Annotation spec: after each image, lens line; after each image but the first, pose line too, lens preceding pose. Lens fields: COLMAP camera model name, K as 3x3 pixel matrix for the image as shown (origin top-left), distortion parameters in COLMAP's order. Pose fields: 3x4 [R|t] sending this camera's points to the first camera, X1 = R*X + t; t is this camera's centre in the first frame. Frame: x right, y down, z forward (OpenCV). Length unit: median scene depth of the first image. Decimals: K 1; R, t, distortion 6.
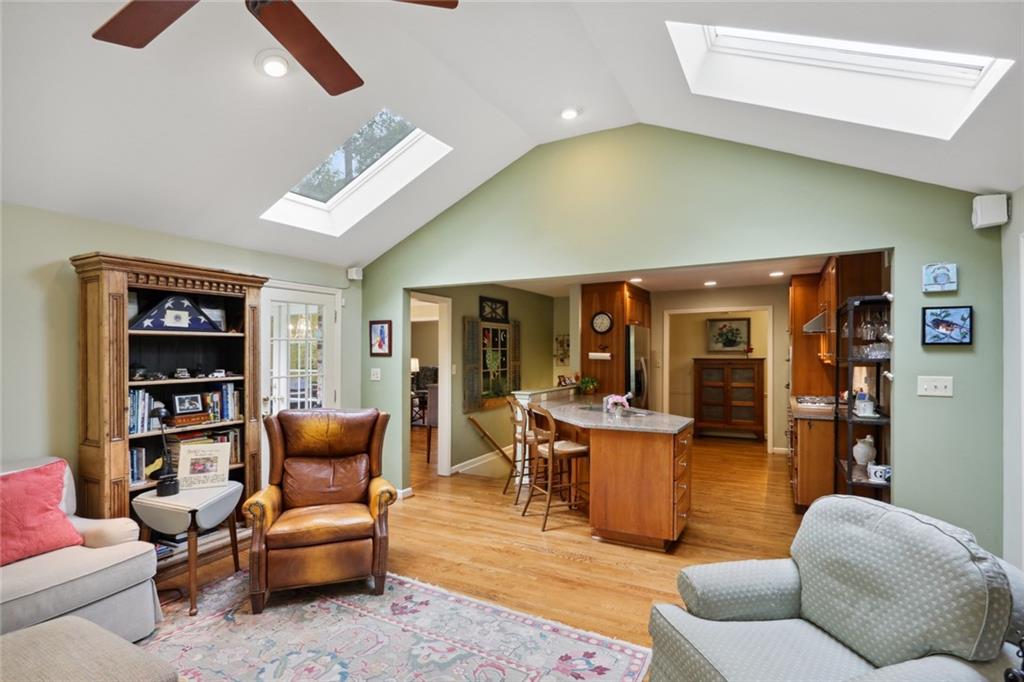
lens RADIAL K [[496.4, 0, 514.4], [0, 496.4, 352.1], [0, 0, 1]] dist [0.015307, -0.000041]
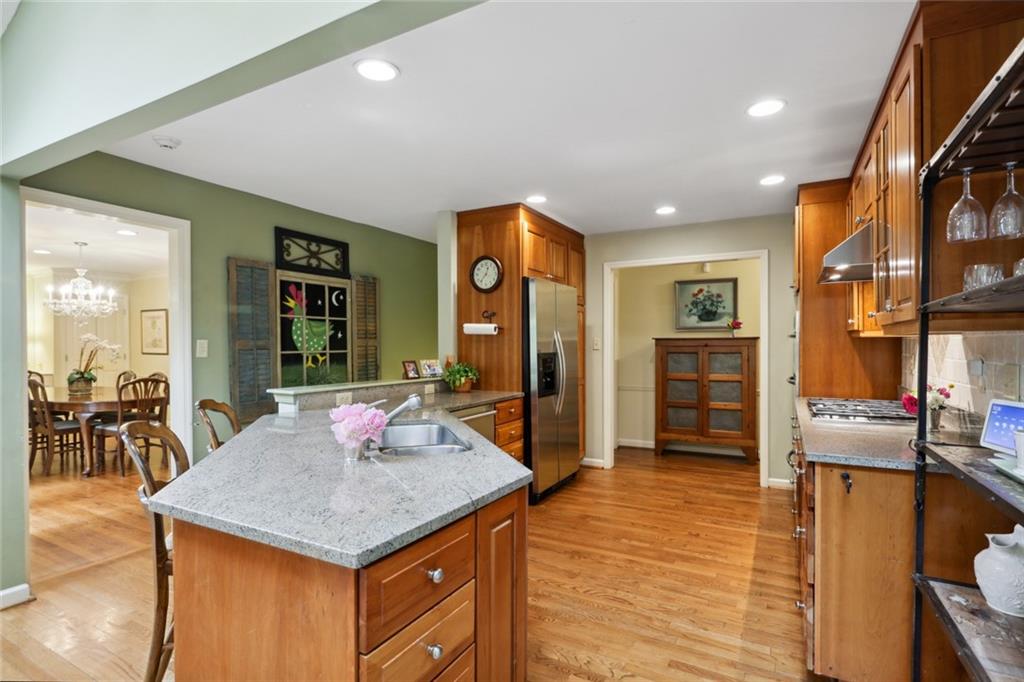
lens RADIAL K [[507.6, 0, 512.0], [0, 507.6, 341.0], [0, 0, 1]] dist [-0.000314, 0.000231]
pose [[0.999984, 0.002619, -0.005053, 0.208799], [-0.002639, 0.999988, -0.004005, 0.024632], [0.005043, 0.004018, 0.999979, 0.378535]]
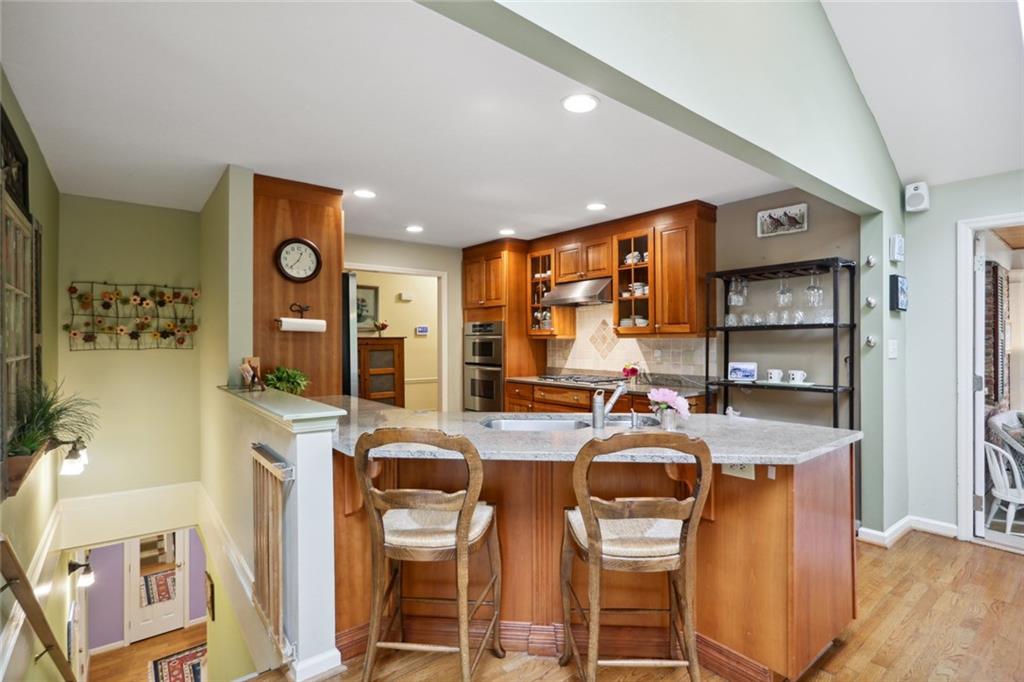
lens RADIAL K [[496.4, 0, 514.4], [0, 496.4, 352.1], [0, 0, 1]] dist [0.015307, -0.000041]
pose [[0.397324, -0.015208, 0.917552, -0.206501], [-0.001227, 0.999853, 0.017103, 0.026392], [-0.917677, -0.007922, 0.397247, 0.583980]]
